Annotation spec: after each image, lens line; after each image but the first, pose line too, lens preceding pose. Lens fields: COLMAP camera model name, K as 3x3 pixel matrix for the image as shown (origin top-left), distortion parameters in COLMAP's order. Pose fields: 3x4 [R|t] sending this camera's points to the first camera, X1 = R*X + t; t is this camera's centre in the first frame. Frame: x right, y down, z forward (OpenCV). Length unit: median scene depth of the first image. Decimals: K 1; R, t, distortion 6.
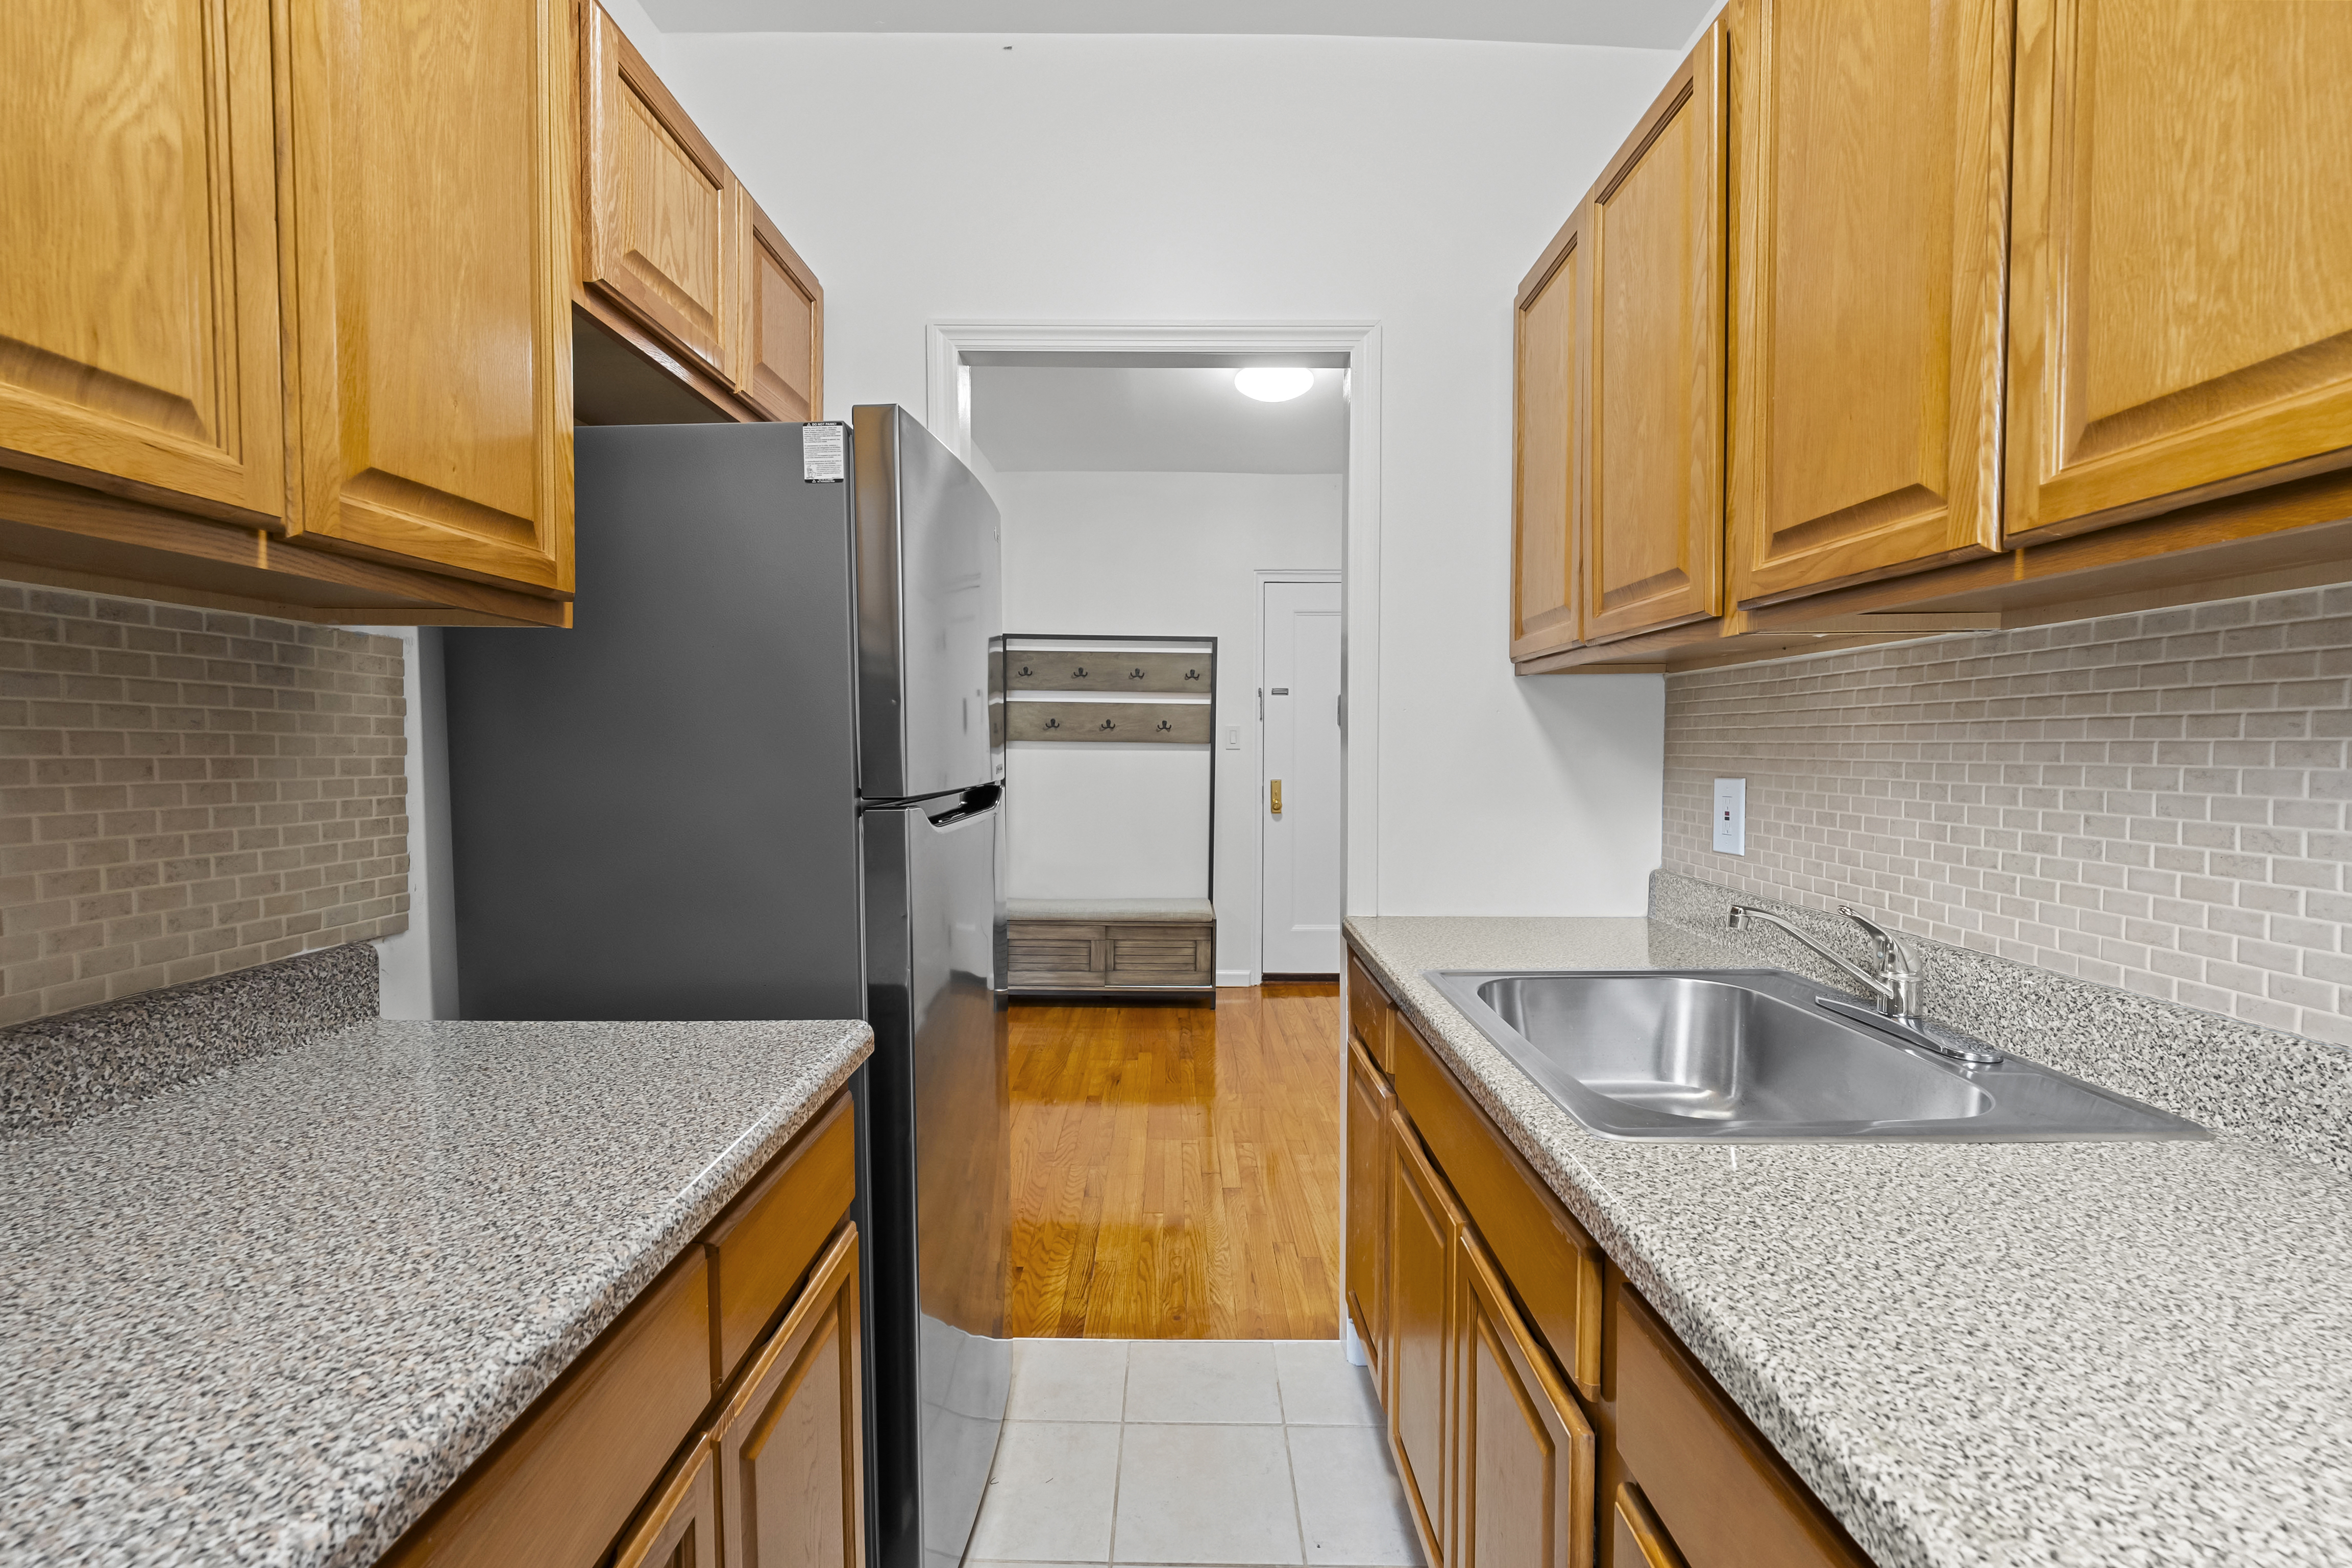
lens RADIAL K [[957.5, 0, 1162.5], [0, 957.5, 775.7], [0, 0, 1]] dist [0.003255, -0.000980]
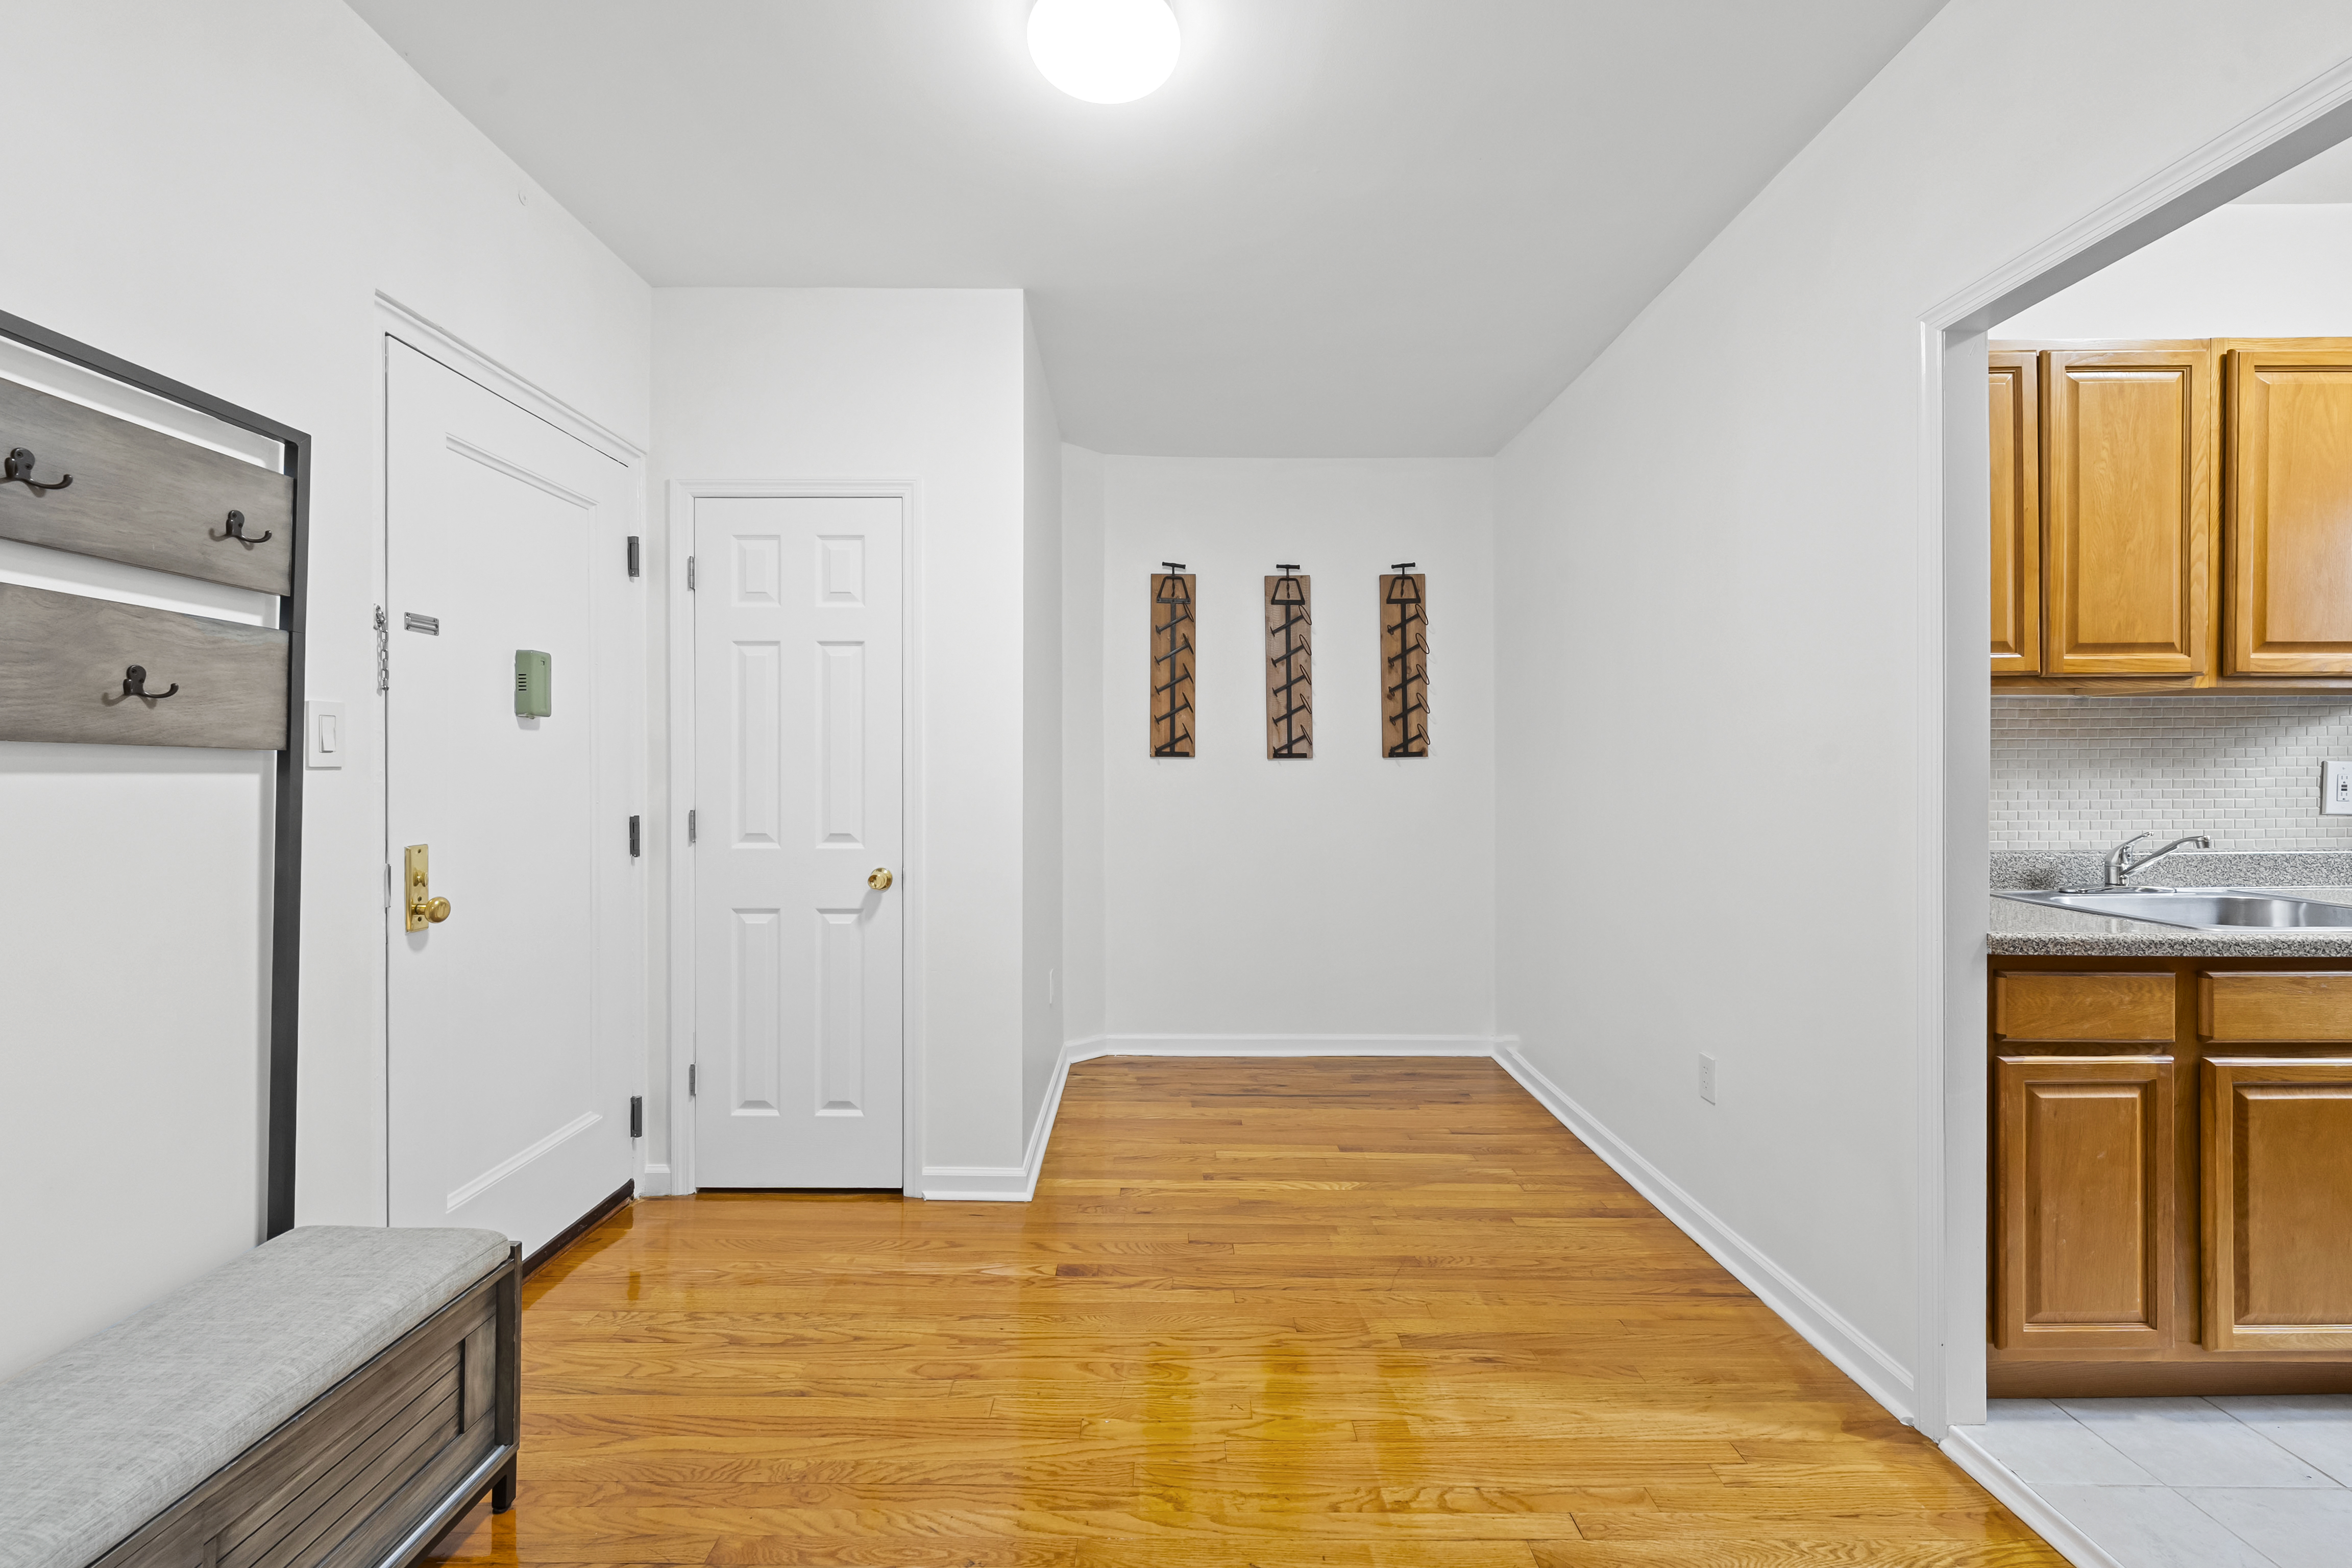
lens RADIAL K [[957.5, 0, 1171.3], [0, 957.5, 768.0], [0, 0, 1]] dist [0.003255, -0.000980]
pose [[-0.004211, -0.001213, 0.999990, -0.281009], [0.042631, 0.999090, 0.001392, -0.015331], [-0.999082, 0.042637, -0.004156, 0.701376]]
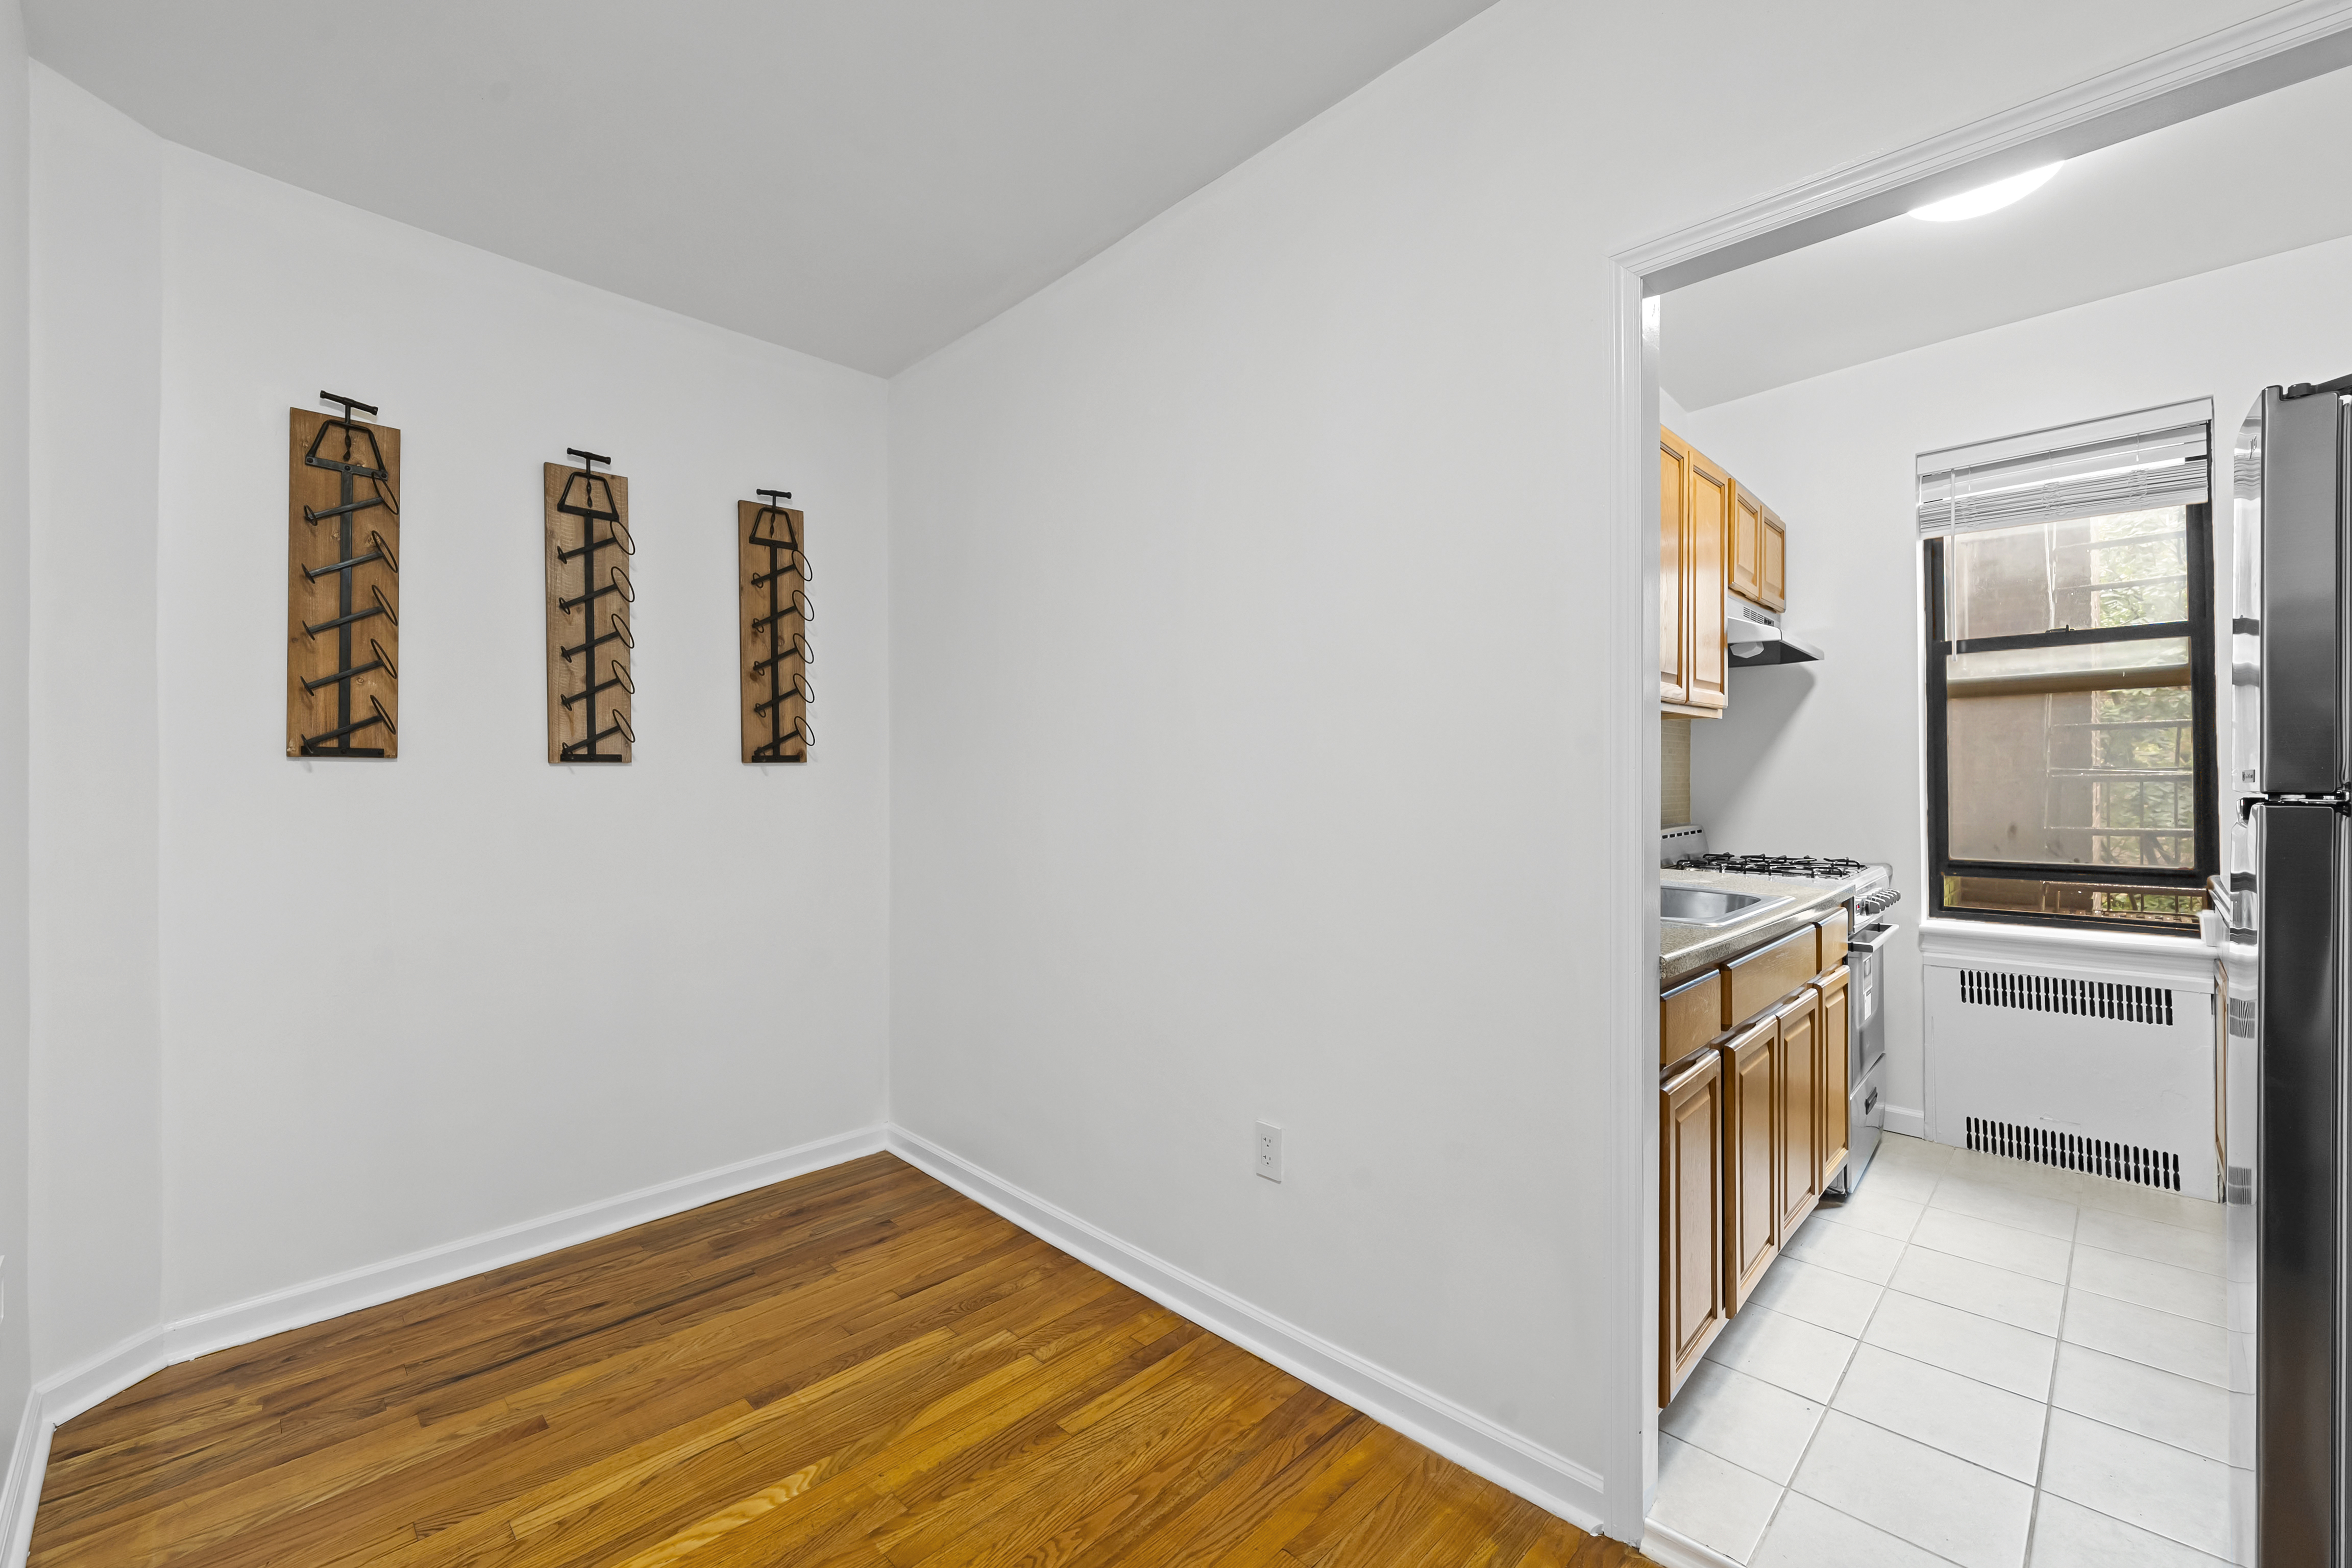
lens RADIAL K [[957.5, 0, 1170.9], [0, 957.5, 773.0], [0, 0, 1]] dist [0.003255, -0.000980]
pose [[-0.710514, 0.003783, 0.703673, -0.034566], [0.030293, 0.999223, 0.025216, -0.016010], [-0.703031, 0.039233, -0.710077, 0.744613]]
